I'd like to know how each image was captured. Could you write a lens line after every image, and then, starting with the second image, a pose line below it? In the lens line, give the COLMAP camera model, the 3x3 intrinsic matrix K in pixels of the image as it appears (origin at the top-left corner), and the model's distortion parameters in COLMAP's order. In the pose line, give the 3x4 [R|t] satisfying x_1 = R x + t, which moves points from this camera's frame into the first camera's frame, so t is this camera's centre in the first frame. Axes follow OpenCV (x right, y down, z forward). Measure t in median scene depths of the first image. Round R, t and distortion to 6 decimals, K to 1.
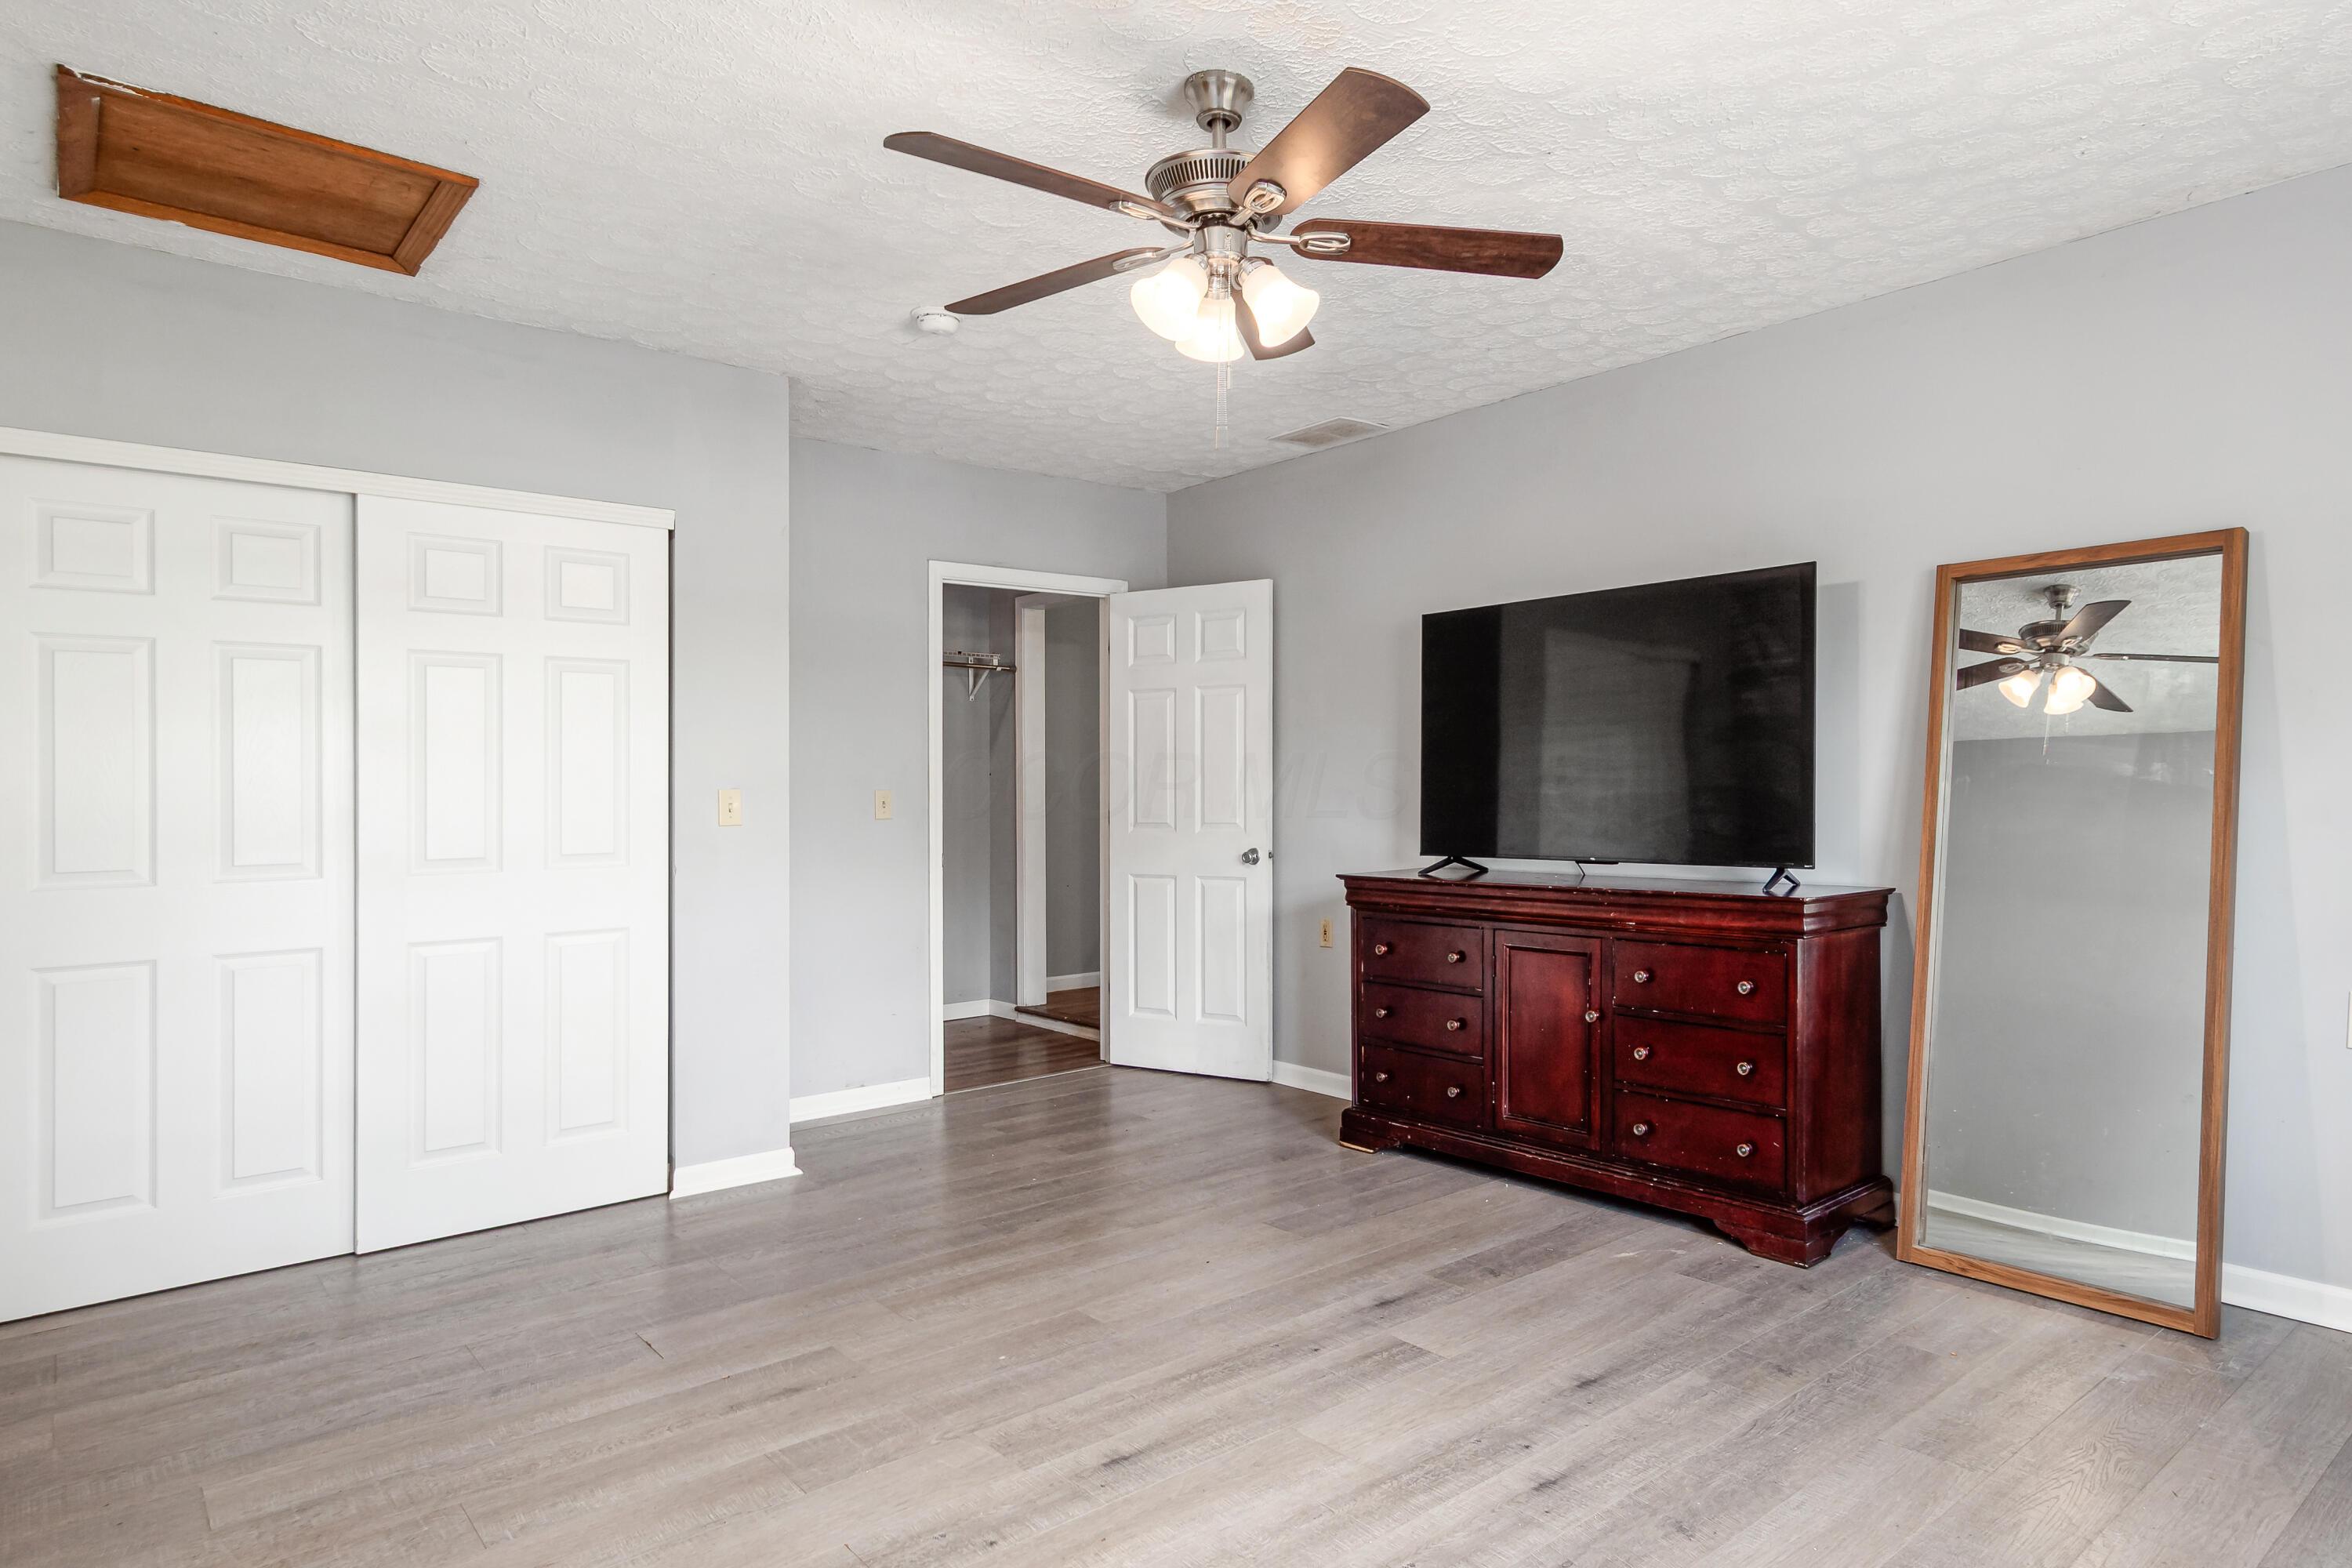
lens RADIAL K [[1361.0, 0, 1176.3], [0, 1361.0, 790.4], [0, 0, 1]] dist [0.000249, 0.000039]
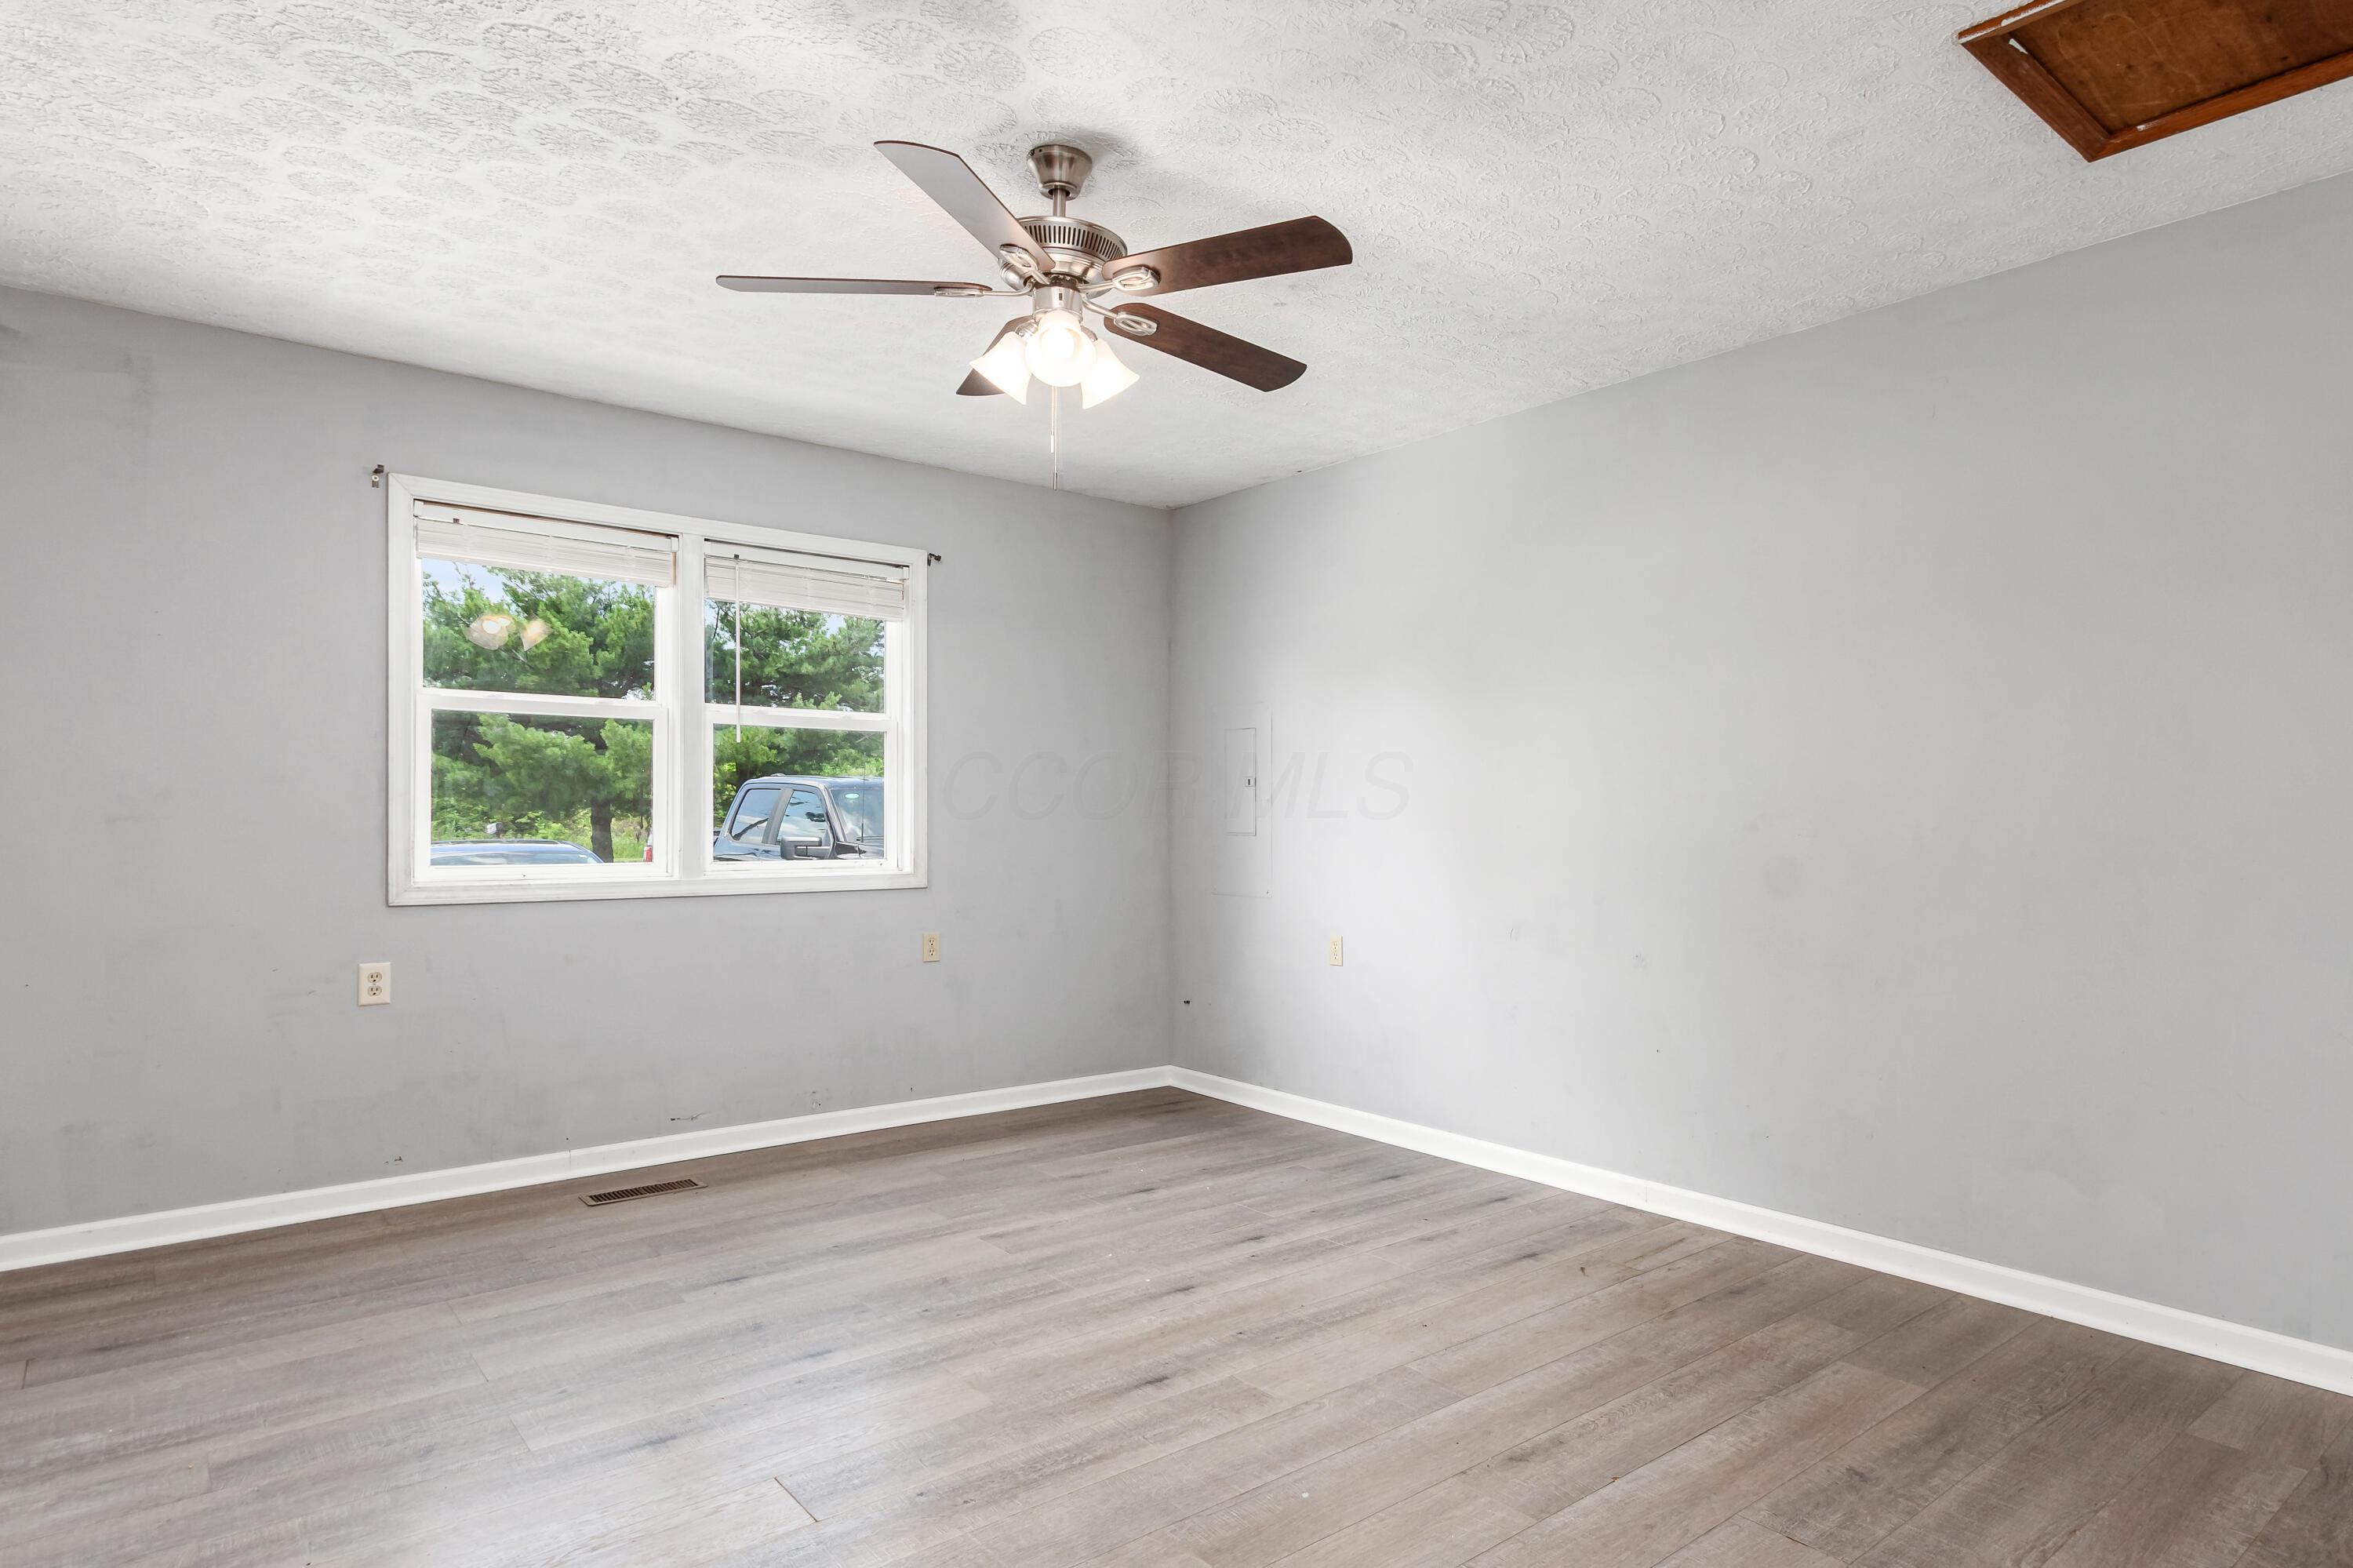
lens RADIAL K [[1361.7, 0, 1175.6], [0, 1361.7, 790.7], [0, 0, 1]] dist [0.000249, 0.000039]
pose [[-0.999956, 0.009337, -0.001227, -0.062240], [0.009356, 0.999830, -0.015909, 0.005080], [0.001078, -0.015920, -0.999873, 2.152781]]
